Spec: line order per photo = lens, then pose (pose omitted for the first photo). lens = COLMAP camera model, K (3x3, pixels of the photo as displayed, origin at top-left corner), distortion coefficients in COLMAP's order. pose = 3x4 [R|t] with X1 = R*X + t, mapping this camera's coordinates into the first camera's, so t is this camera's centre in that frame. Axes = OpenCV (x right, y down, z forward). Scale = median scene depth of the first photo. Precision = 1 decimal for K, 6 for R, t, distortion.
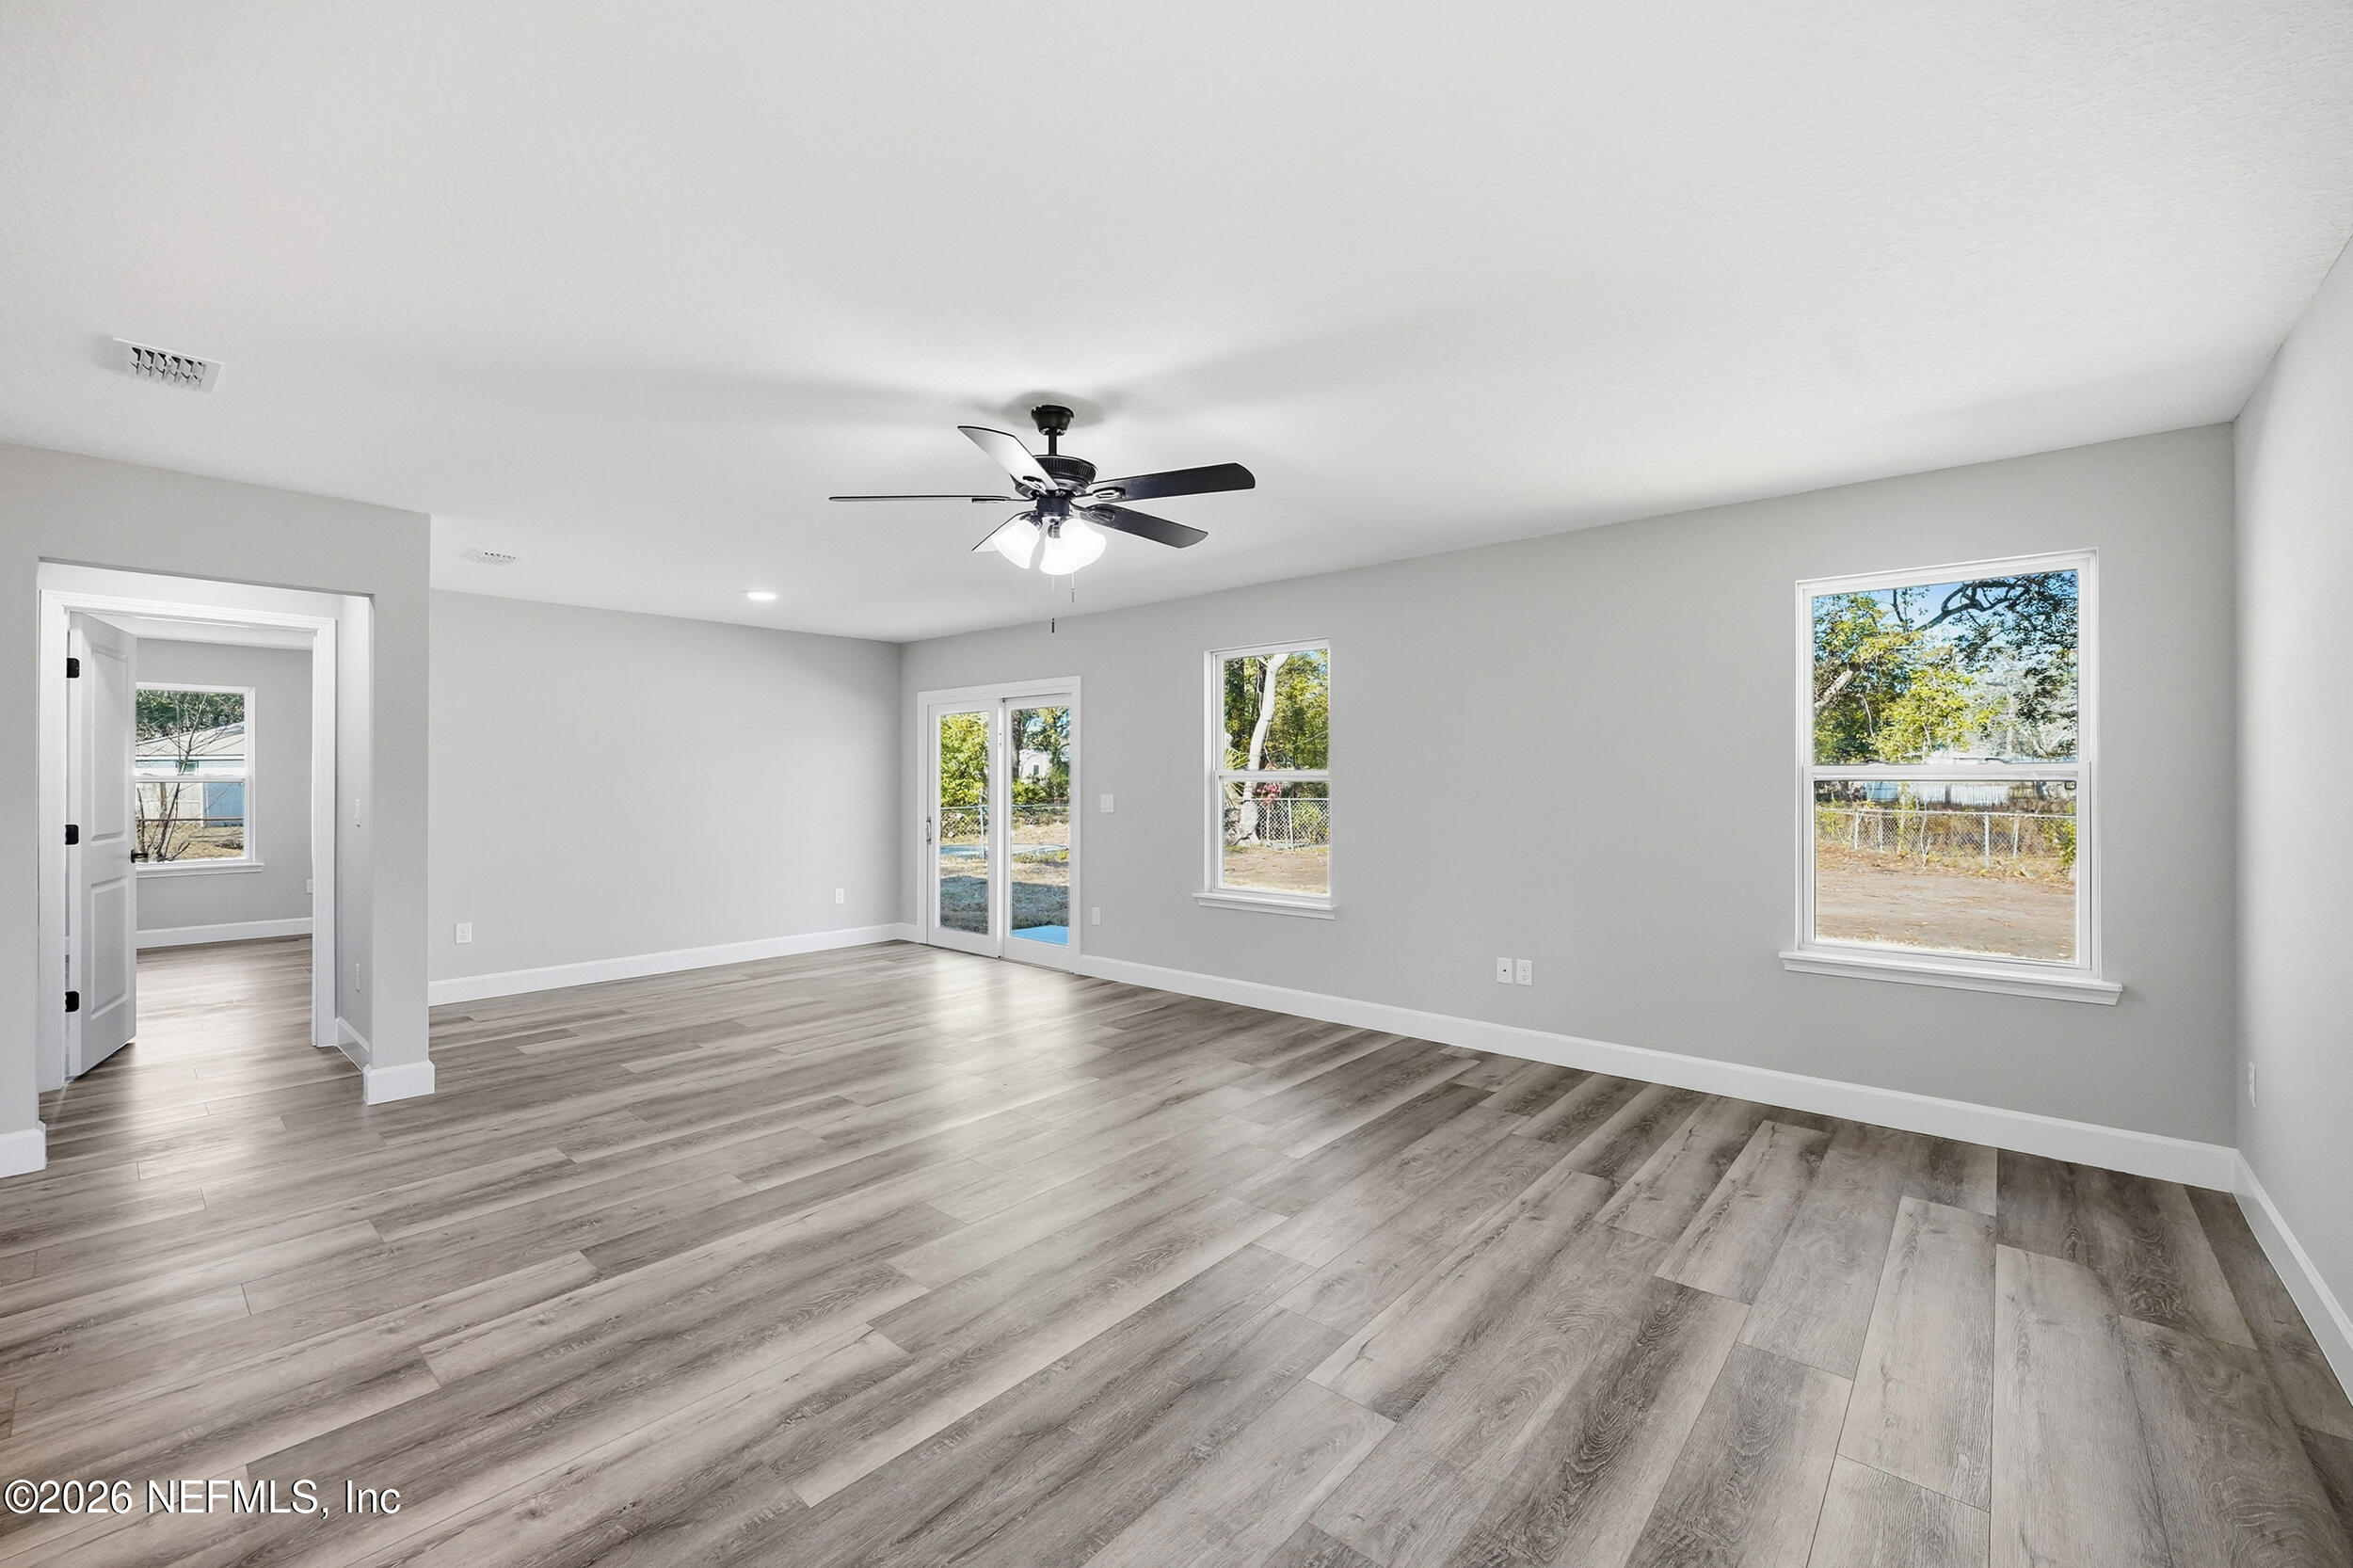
lens RADIAL K [[975.0, 0, 1170.5], [0, 975.0, 775.4], [0, 0, 1]] dist [-0.011371, 0.001708]
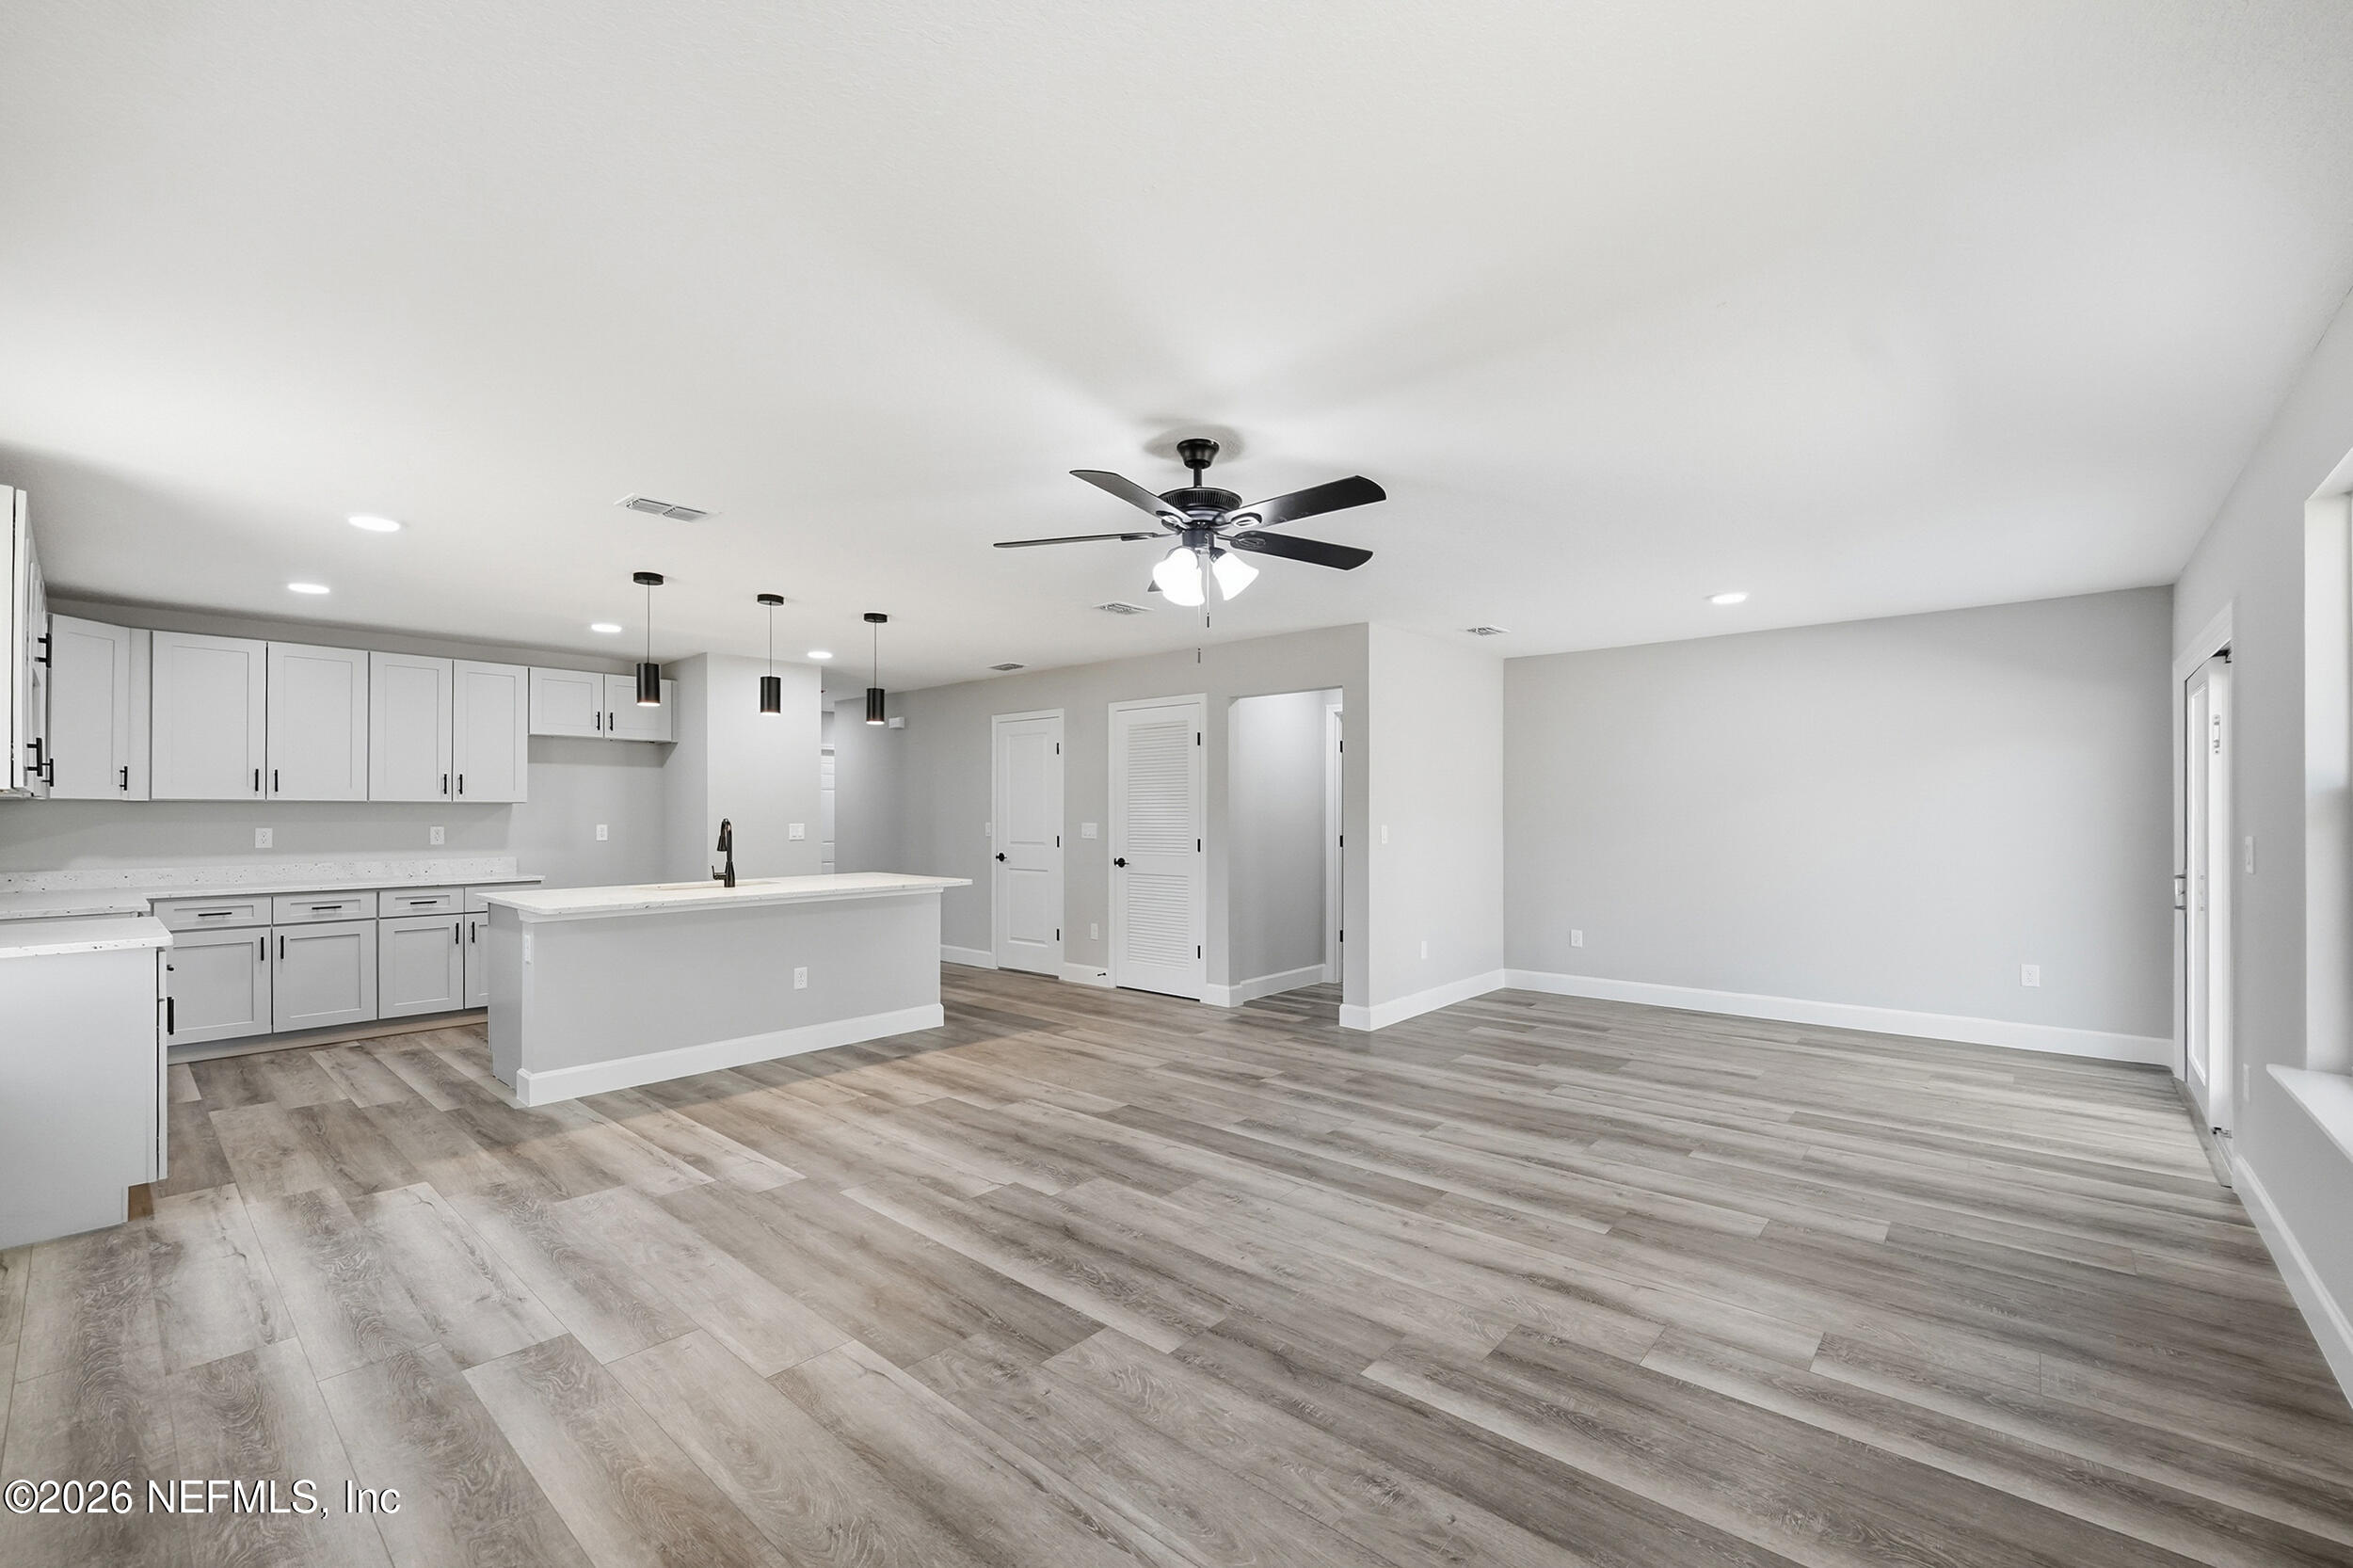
lens RADIAL K [[975.0, 0, 1159.8], [0, 975.0, 795.1], [0, 0, 1]] dist [-0.011371, 0.001708]
pose [[-0.020367, -0.017390, -0.999641, 0.800017], [0.006194, 0.999827, -0.017520, 0.009518], [0.999773, -0.006549, -0.020256, 0.874345]]
